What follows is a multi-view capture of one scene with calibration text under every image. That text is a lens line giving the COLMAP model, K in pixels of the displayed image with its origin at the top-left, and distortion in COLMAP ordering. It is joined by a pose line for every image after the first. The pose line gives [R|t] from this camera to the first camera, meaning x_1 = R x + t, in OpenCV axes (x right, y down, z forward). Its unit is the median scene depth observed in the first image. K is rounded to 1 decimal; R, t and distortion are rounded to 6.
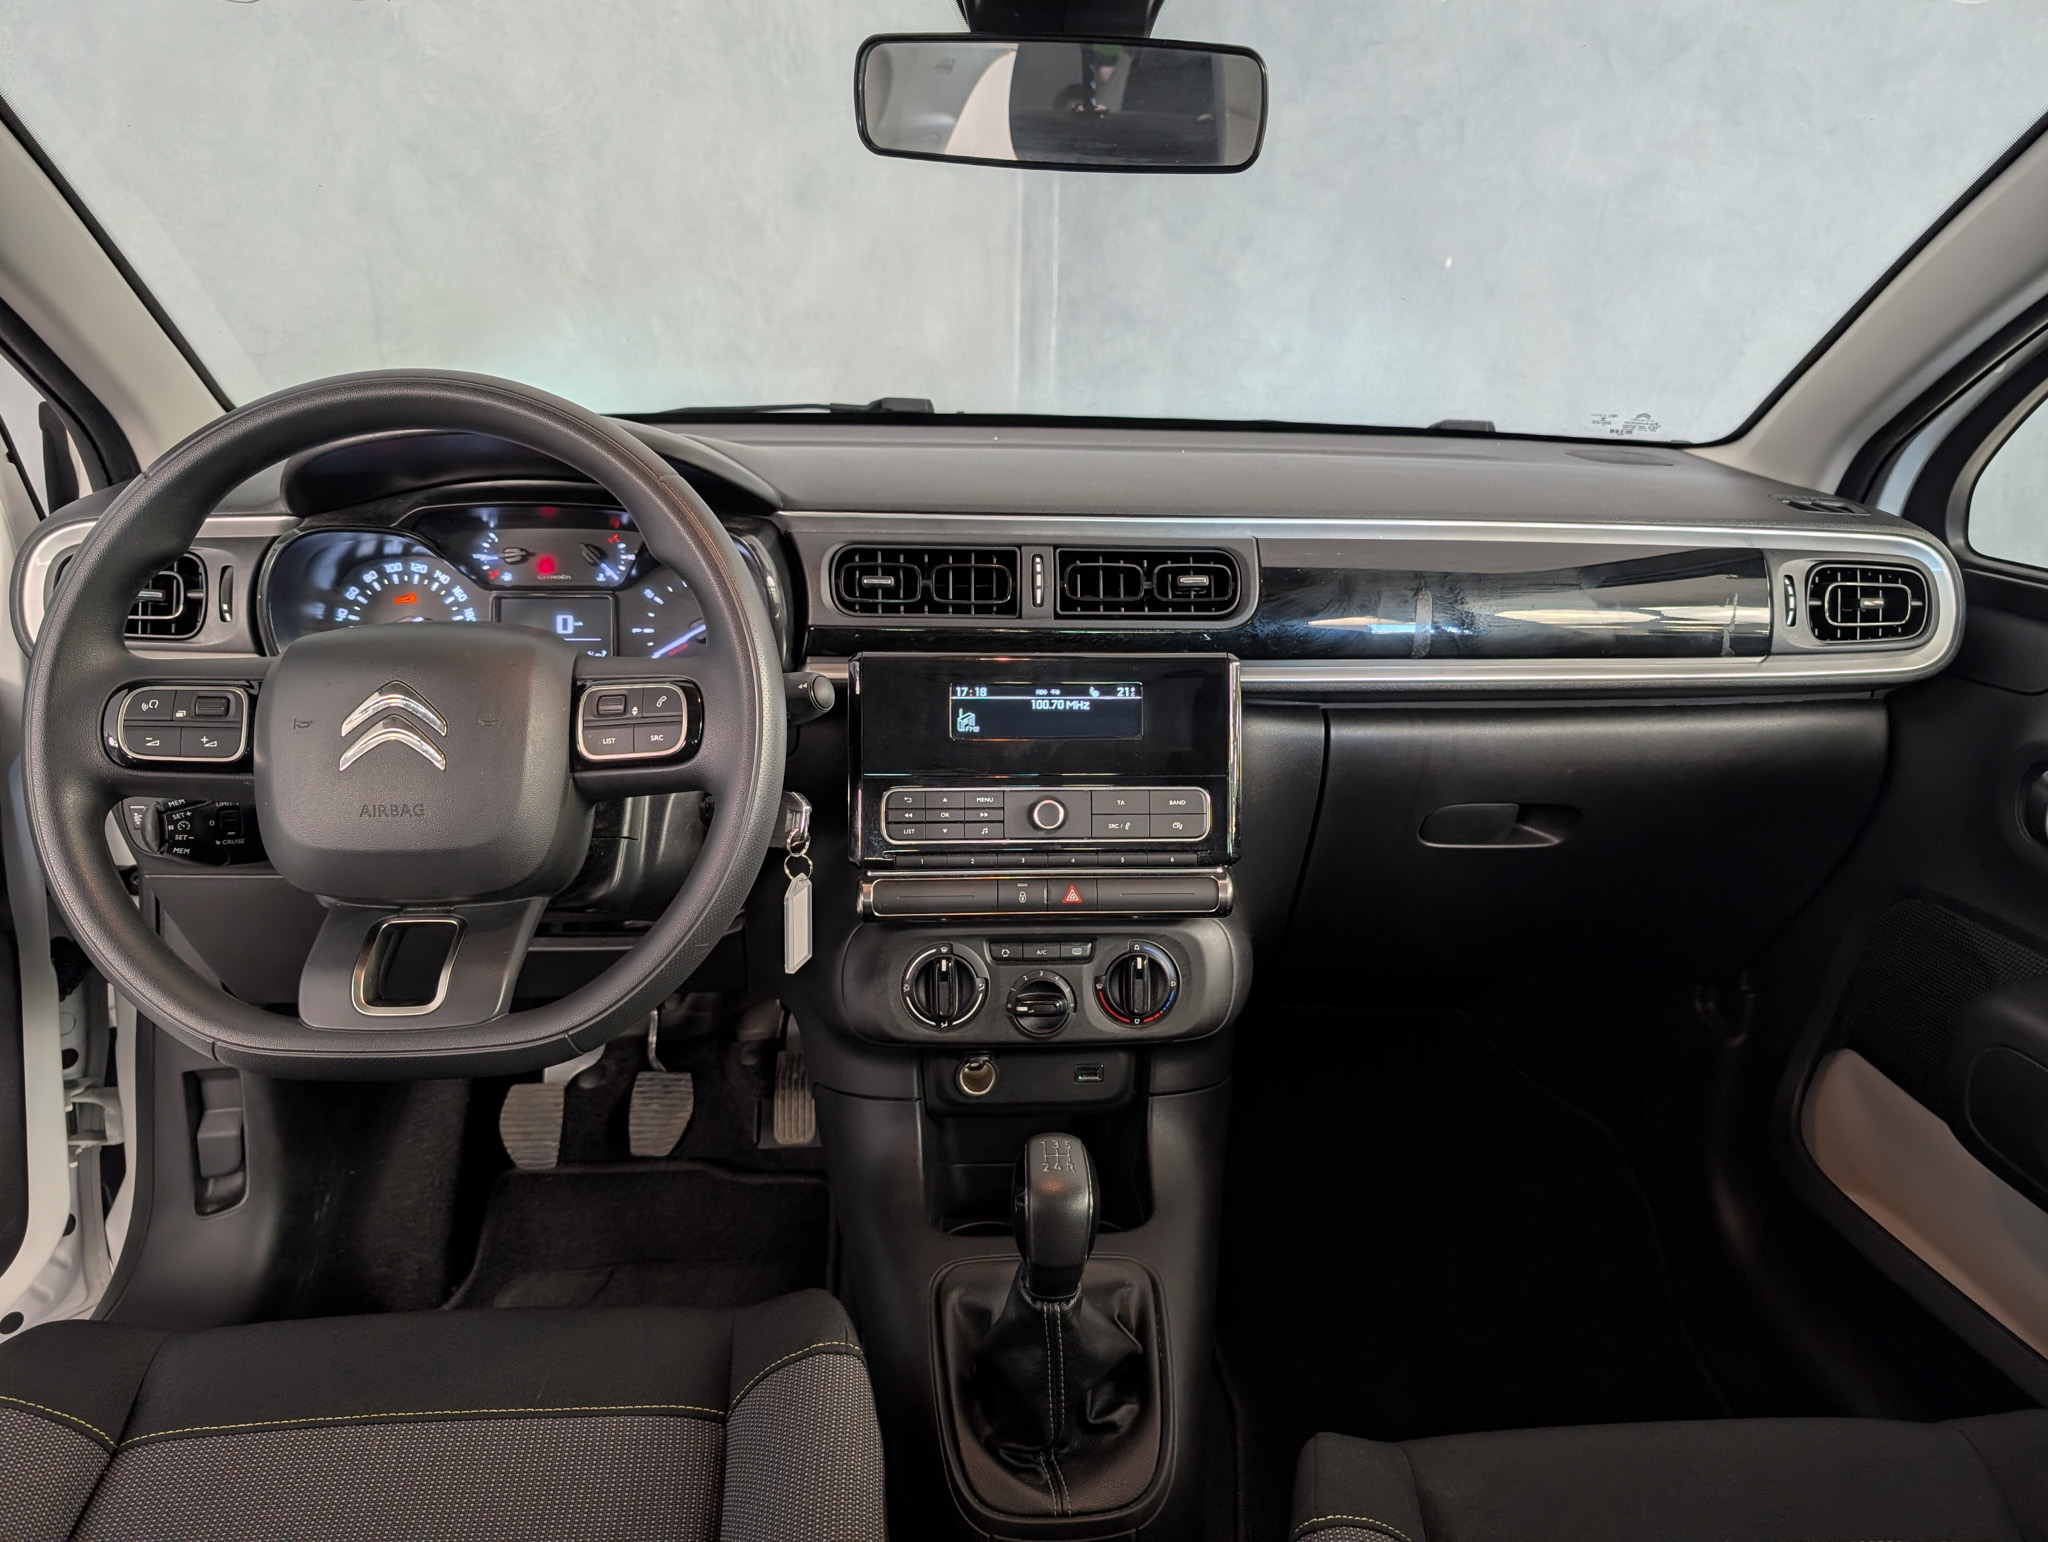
lens RADIAL K [[1471.3, 0, 1056.6], [0, 1471.3, 788.6], [0, 0, 1]] dist [0.005966, 0.002679]
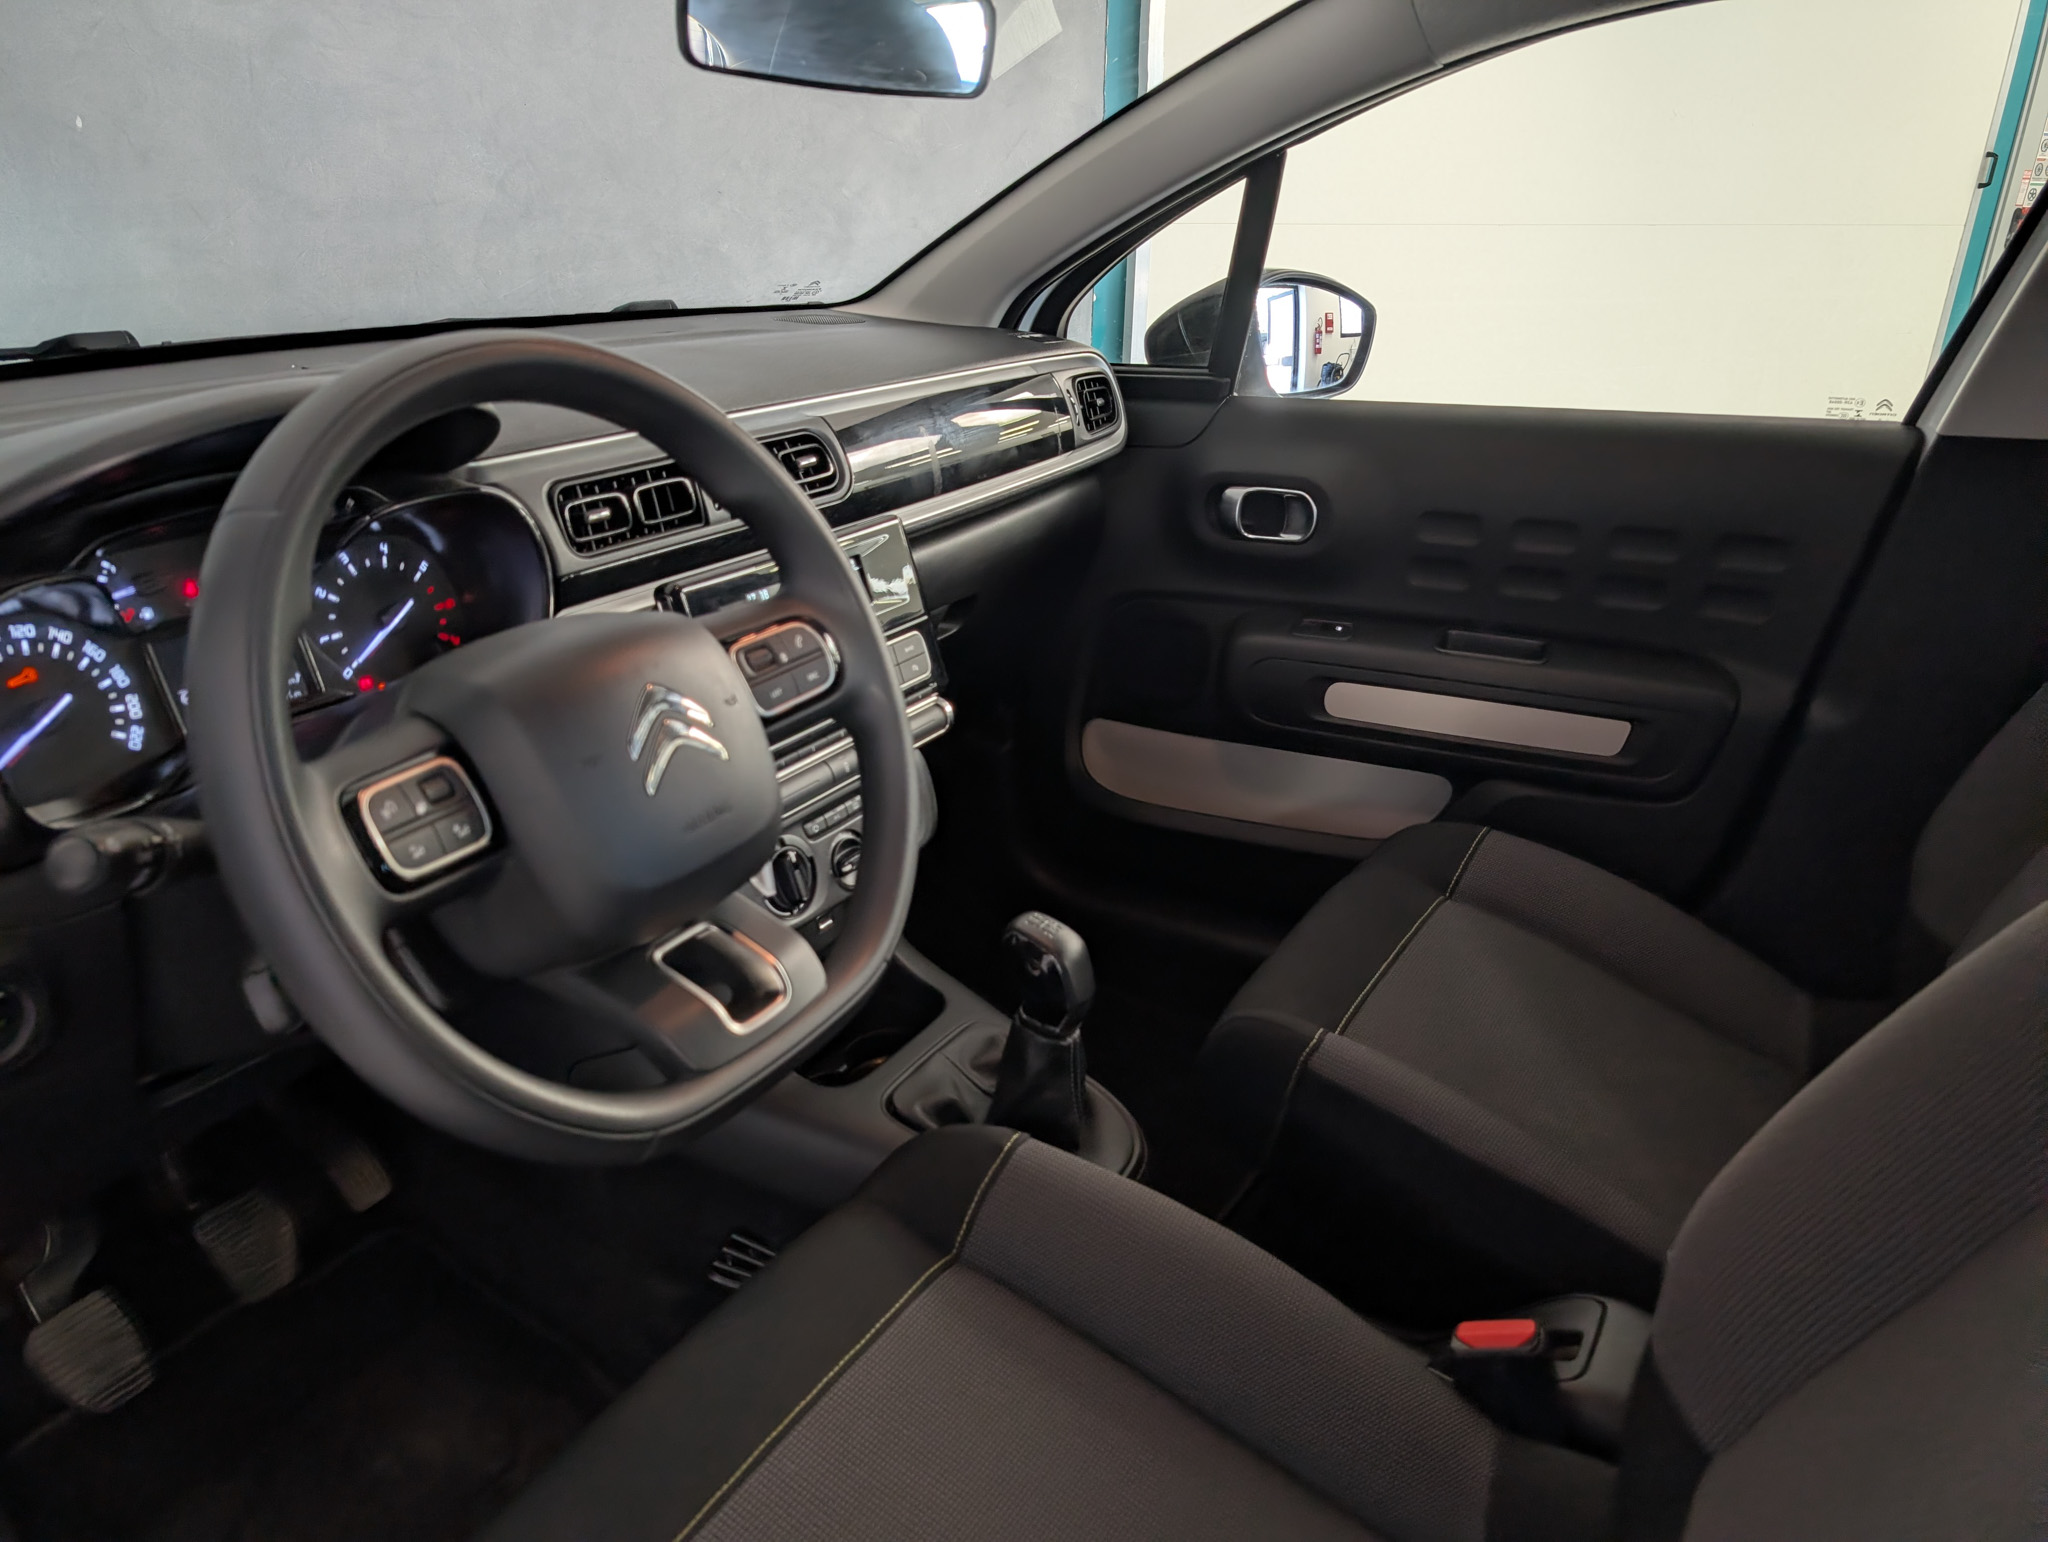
lens RADIAL K [[1471.3, 0, 1056.6], [0, 1471.3, 788.6], [0, 0, 1]] dist [0.005966, 0.002679]
pose [[0.570847, -0.335923, 0.749193, -0.732064], [0.268165, 0.938714, 0.216573, -0.102360], [-0.776029, 0.077277, 0.625945, 0.178589]]
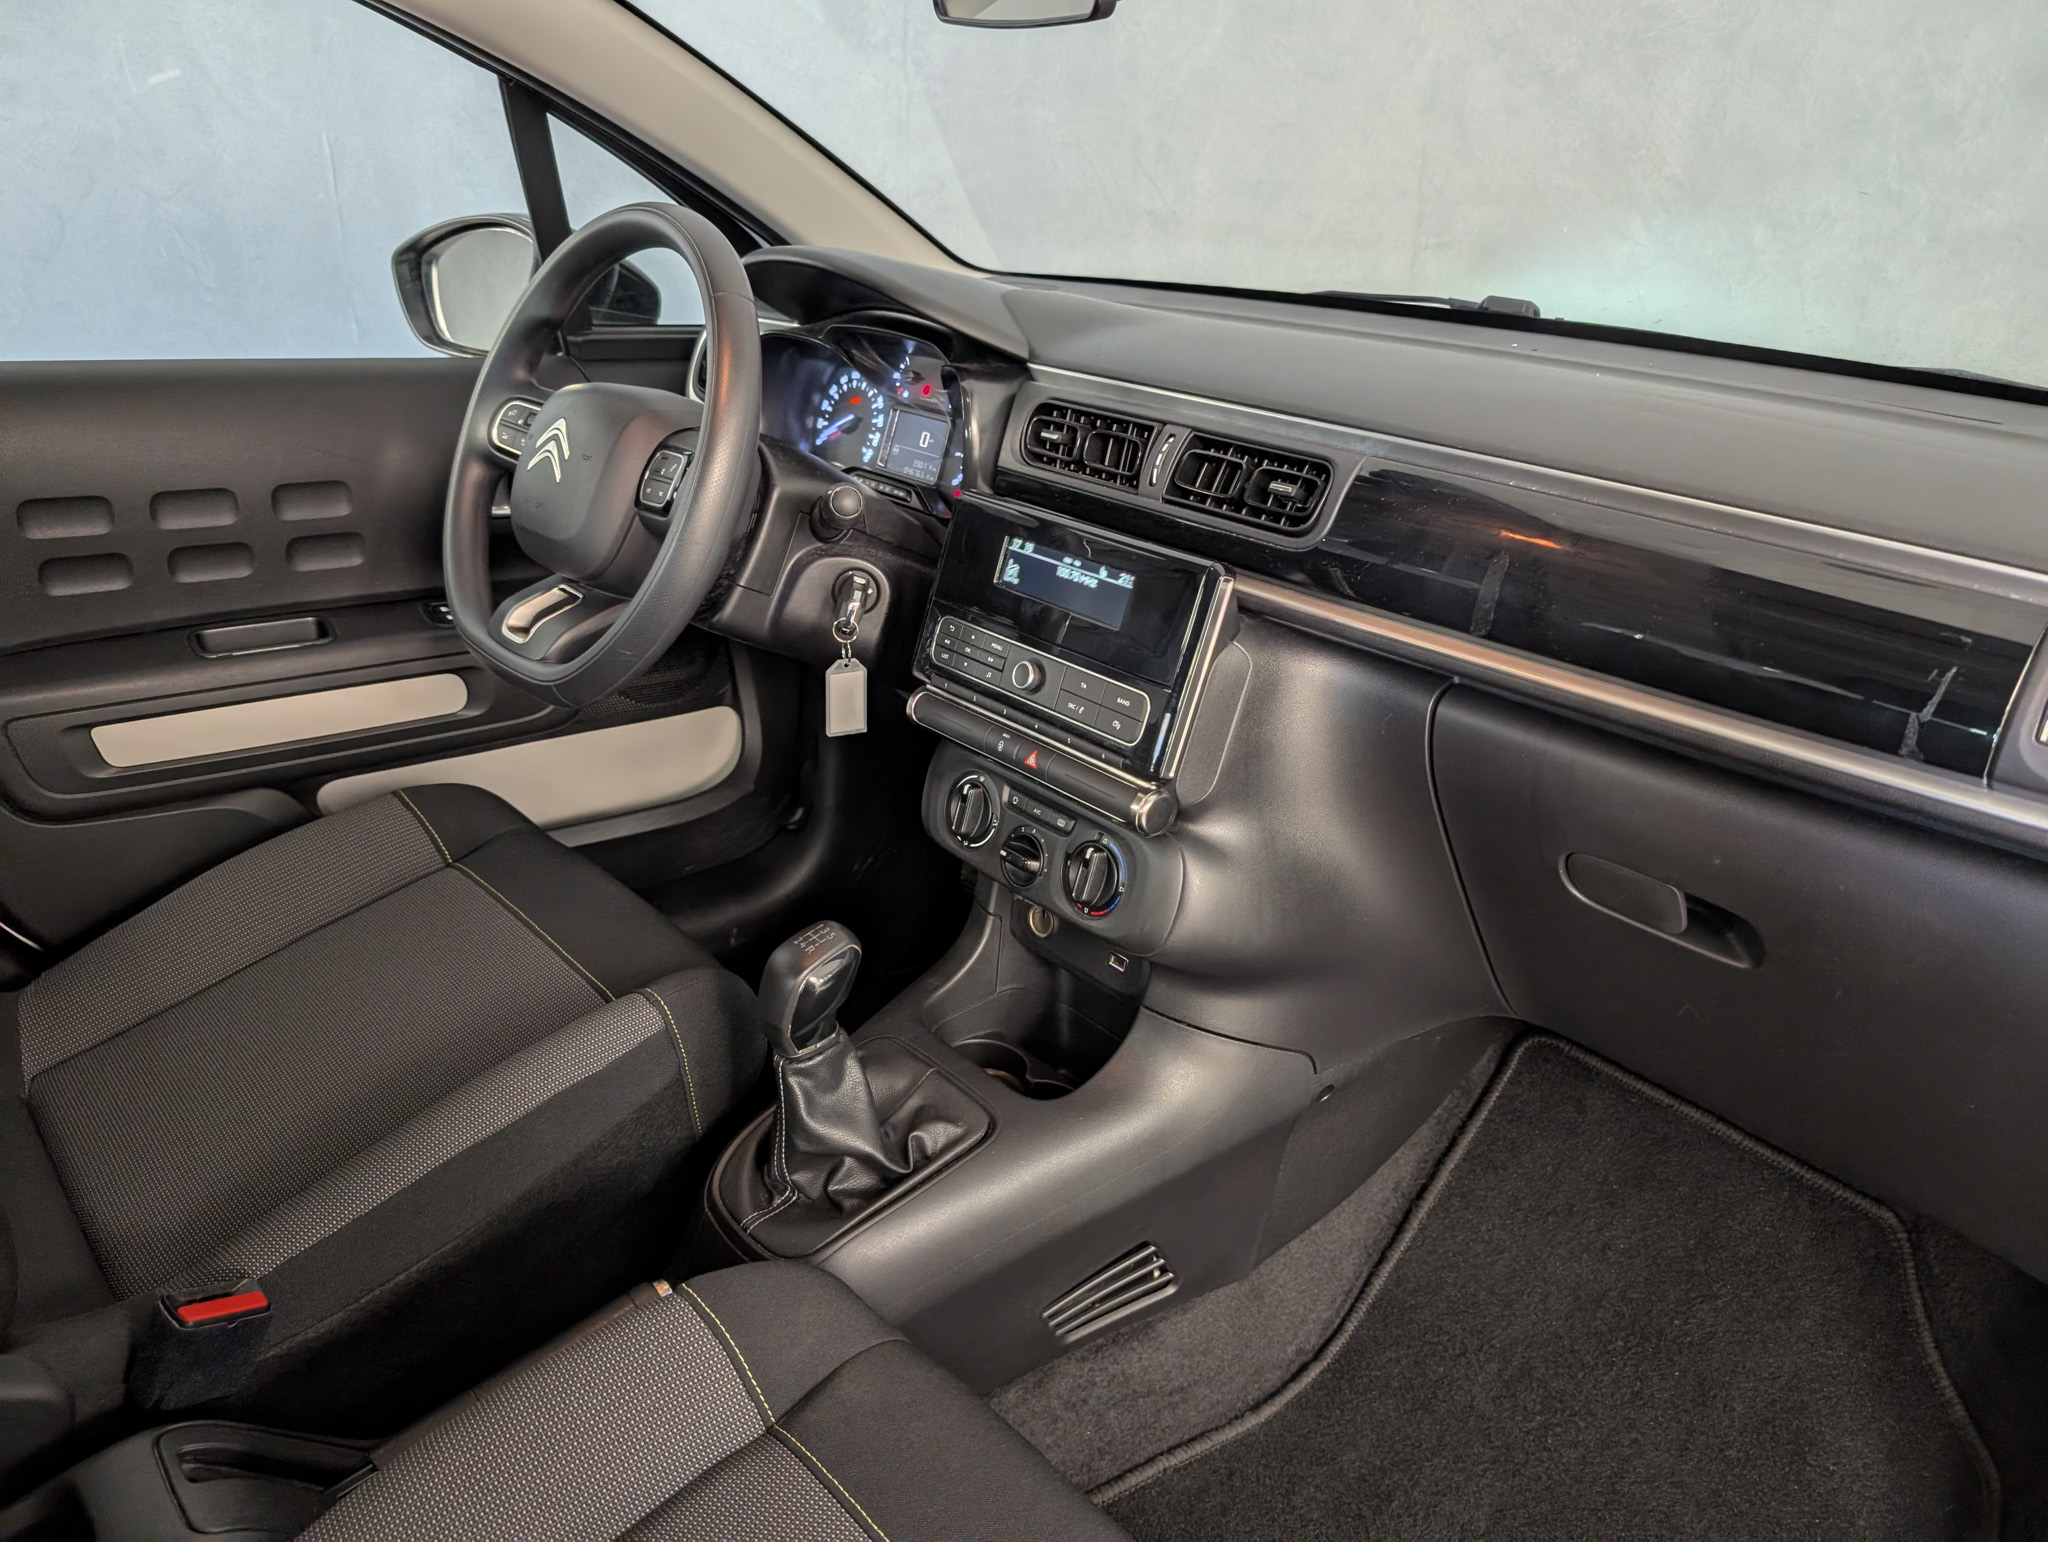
lens RADIAL K [[1416.9, 0, 1101.3], [0, 1416.9, 805.5], [0, 0, 1]] dist [0.026660, -0.001079]
pose [[0.622644, 0.329003, -0.709980, 0.722596], [-0.280629, 0.940847, 0.189878, -0.094668], [0.730454, 0.081014, 0.678140, 0.351115]]
